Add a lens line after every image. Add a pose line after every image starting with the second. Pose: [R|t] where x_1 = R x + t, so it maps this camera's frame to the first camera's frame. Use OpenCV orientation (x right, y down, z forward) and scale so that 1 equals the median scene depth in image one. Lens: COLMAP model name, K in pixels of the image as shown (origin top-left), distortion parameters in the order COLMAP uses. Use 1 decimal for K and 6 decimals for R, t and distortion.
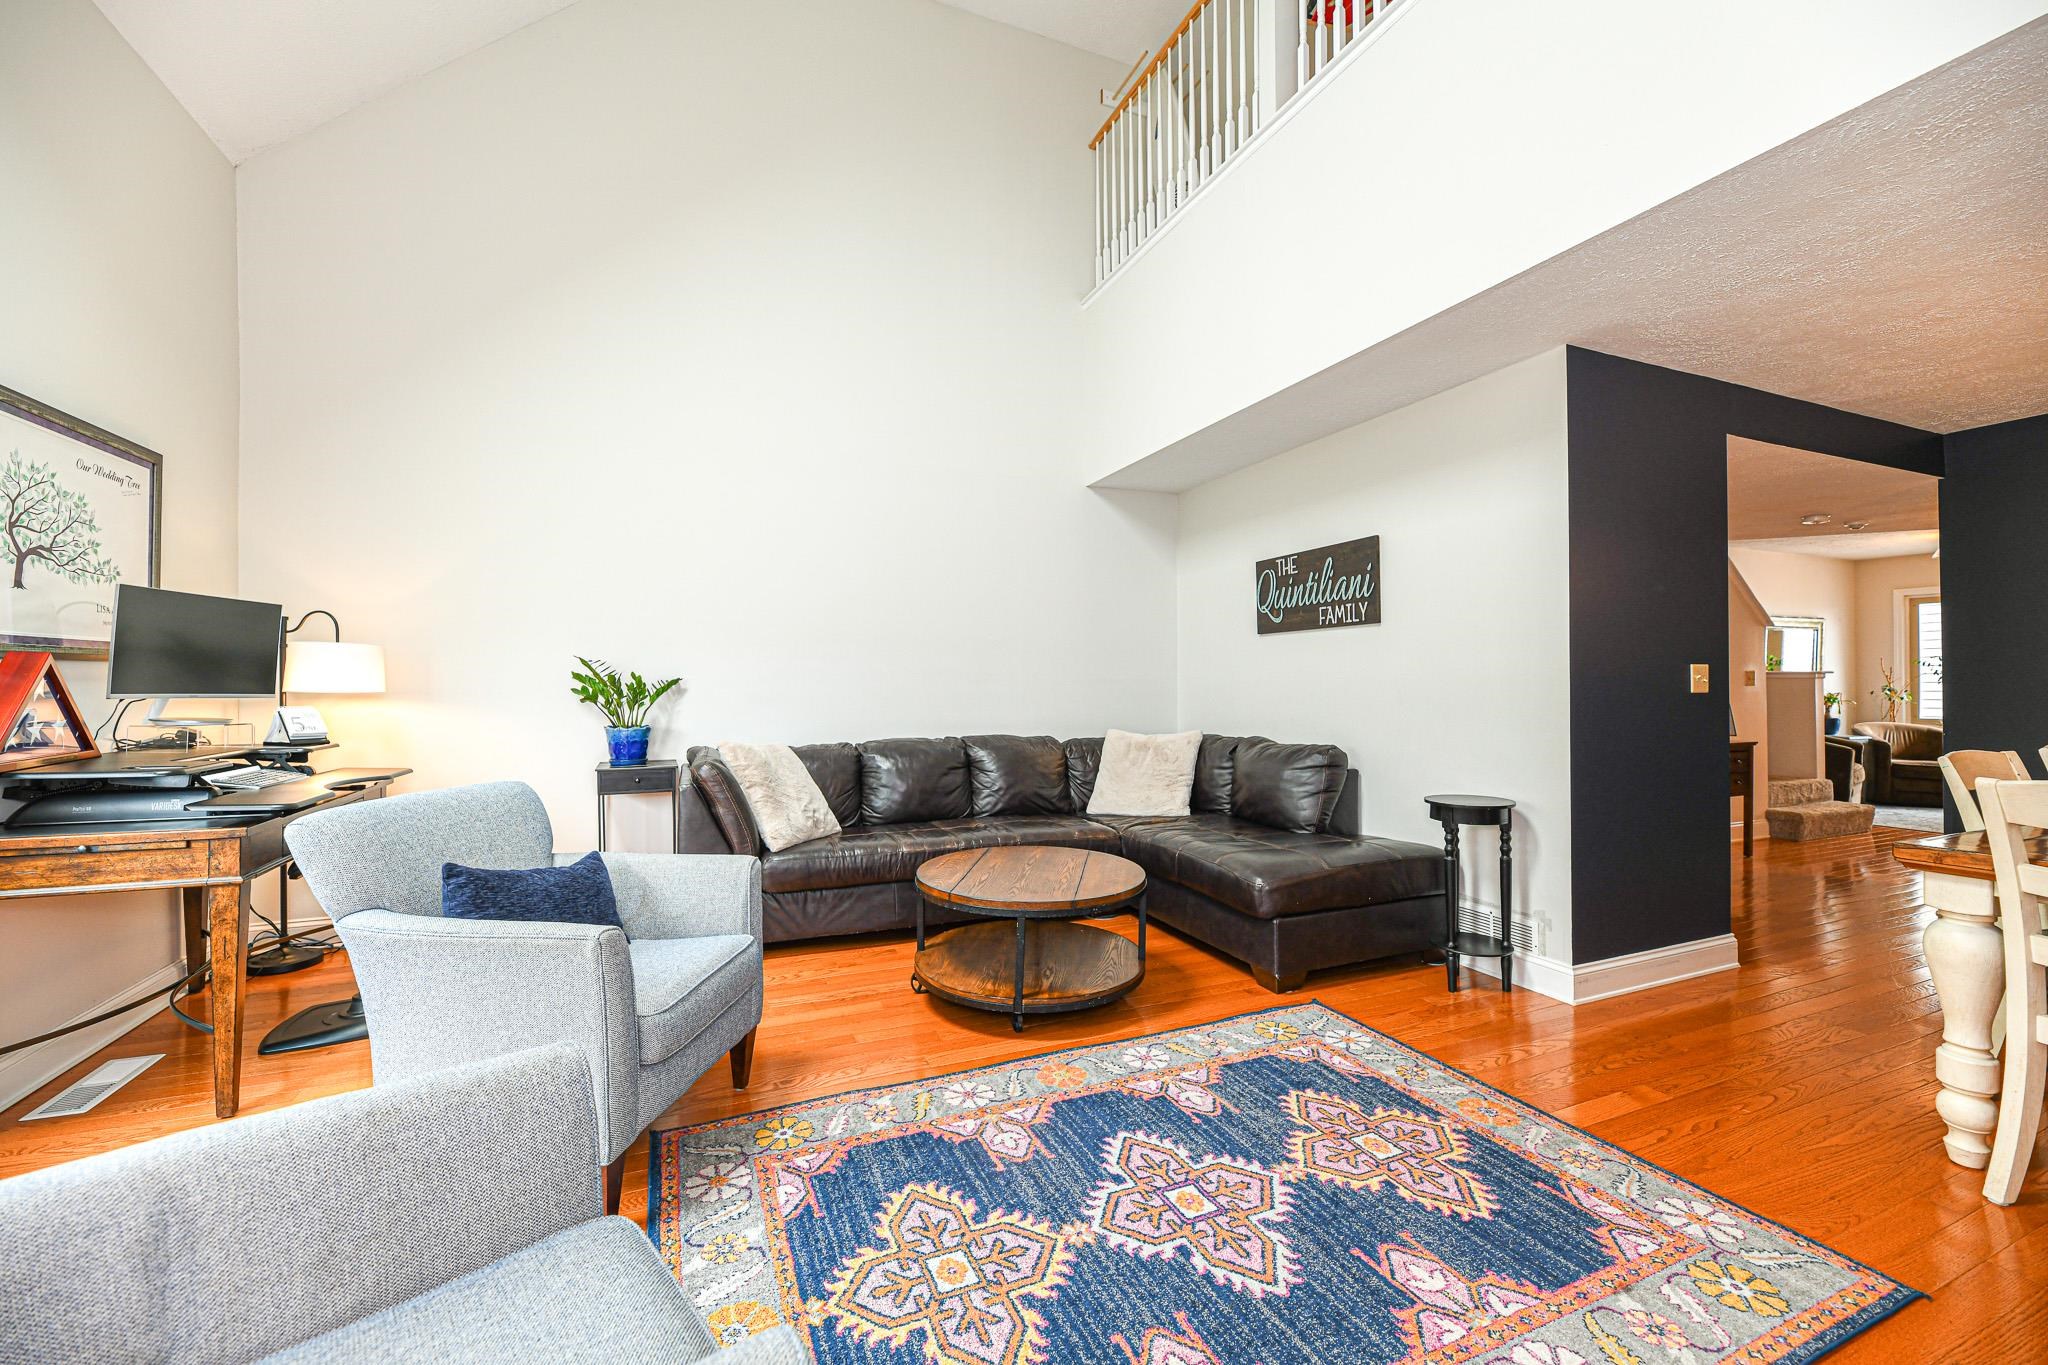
lens RADIAL K [[824.3, 0, 1024.0], [0, 824.3, 682.5], [0, 0, 1]] dist [-0.001638, -0.002966]
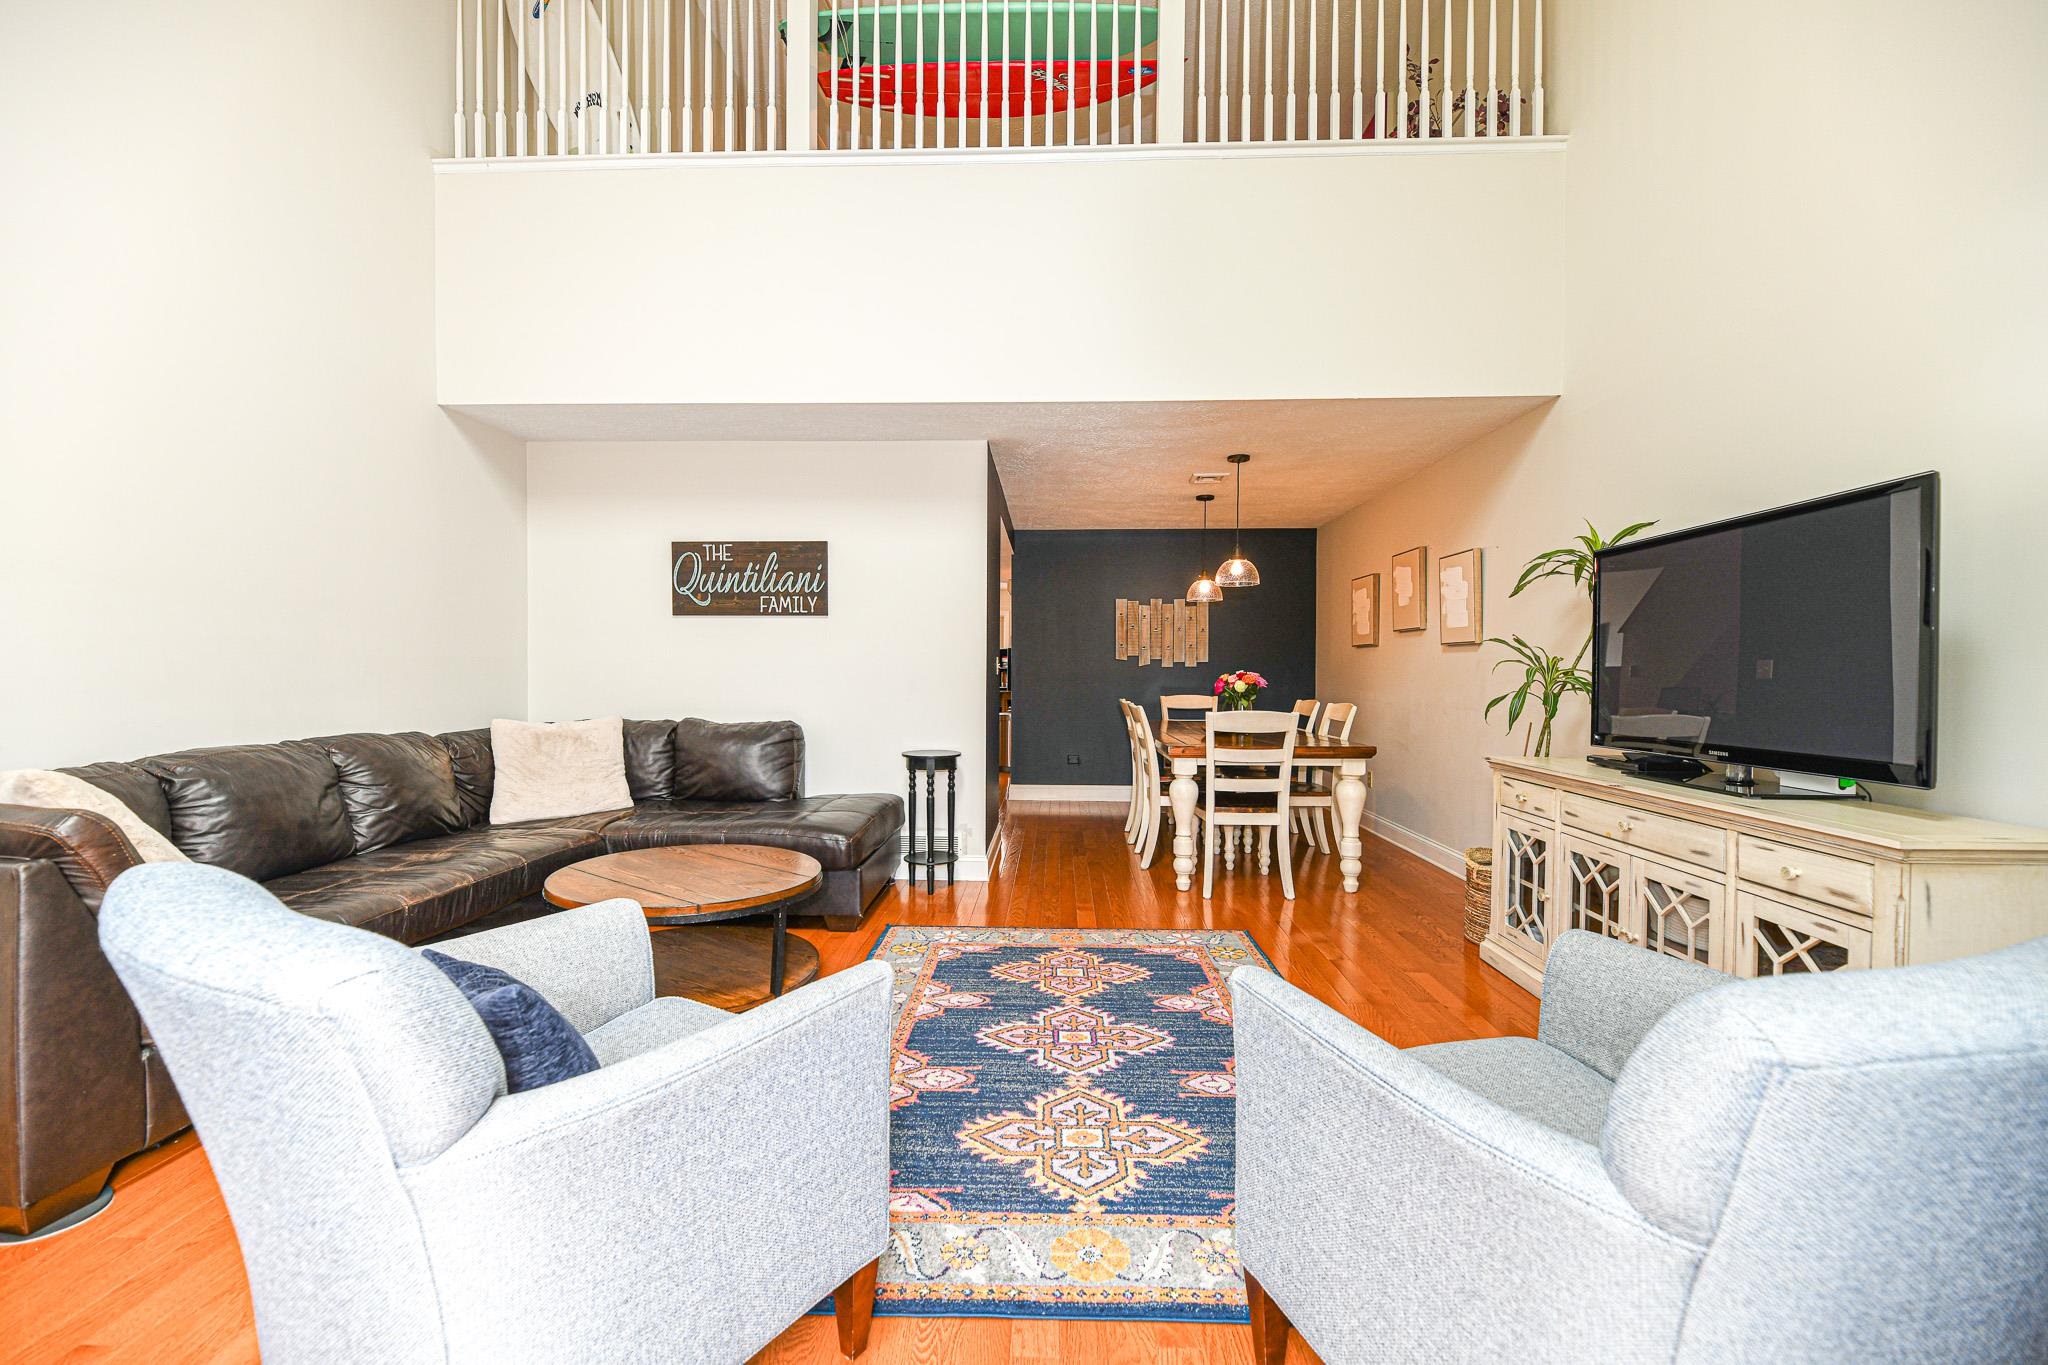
lens RADIAL K [[824.3, 0, 1024.0], [0, 824.3, 682.5], [0, 0, 1]] dist [-0.001638, -0.002966]
pose [[0.421993, -0.008089, 0.906563, -0.901282], [-0.010862, 0.999843, 0.013977, 0.007895], [-0.906534, -0.015745, 0.421839, 0.408942]]
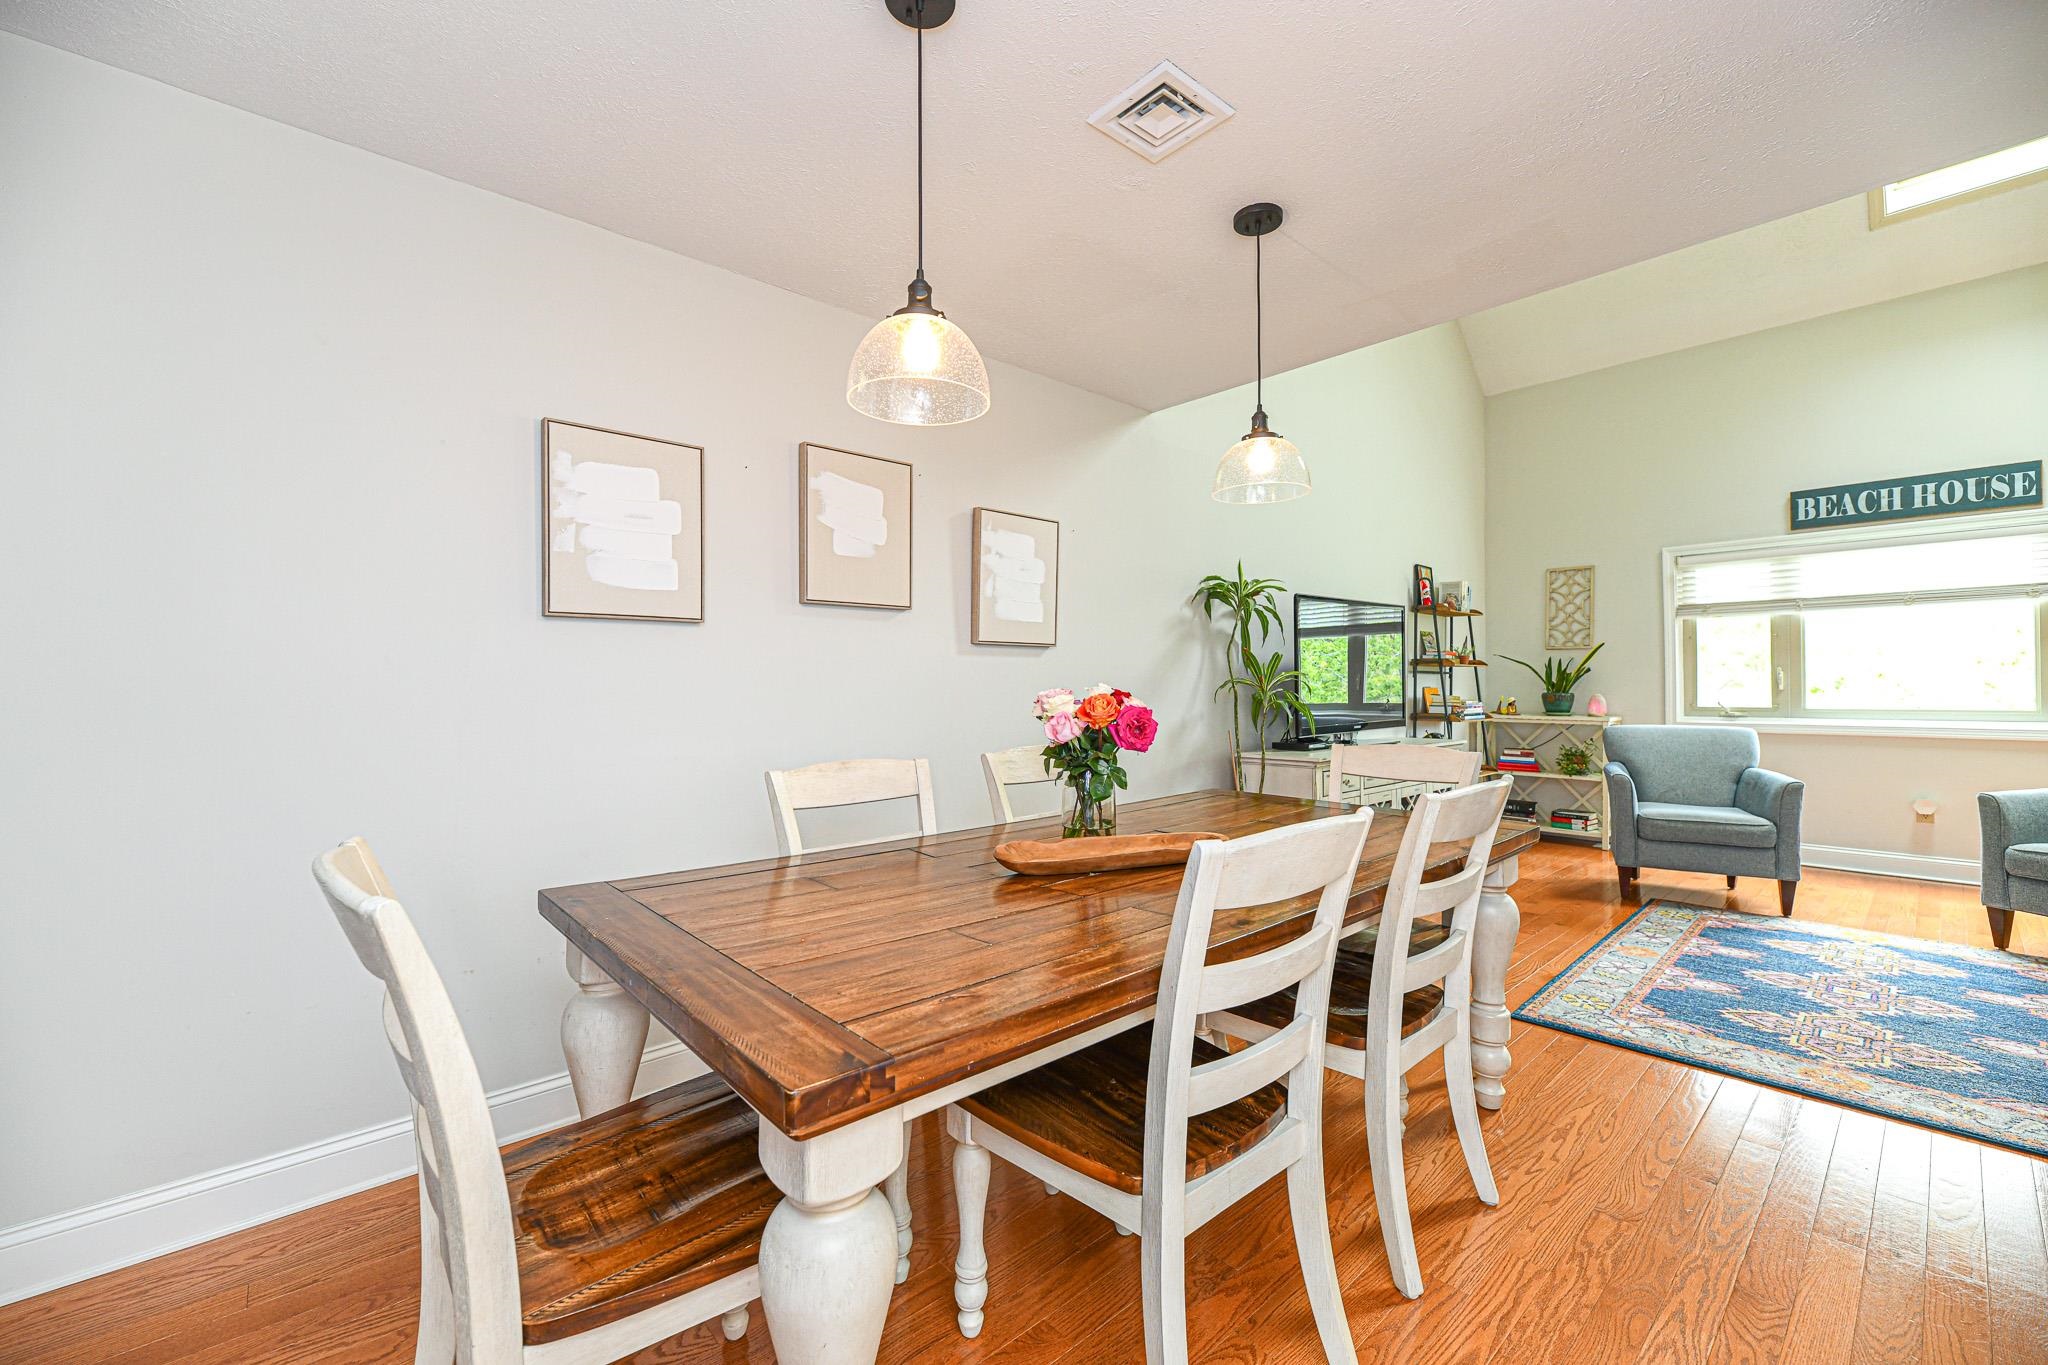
lens RADIAL K [[824.3, 0, 1024.0], [0, 824.3, 682.5], [0, 0, 1]] dist [-0.001638, -0.002966]
pose [[-0.945185, 0.007679, -0.326445, 1.879246], [0.010674, 0.999916, -0.007383, 0.005648], [0.326361, -0.010463, -0.945187, 1.651878]]
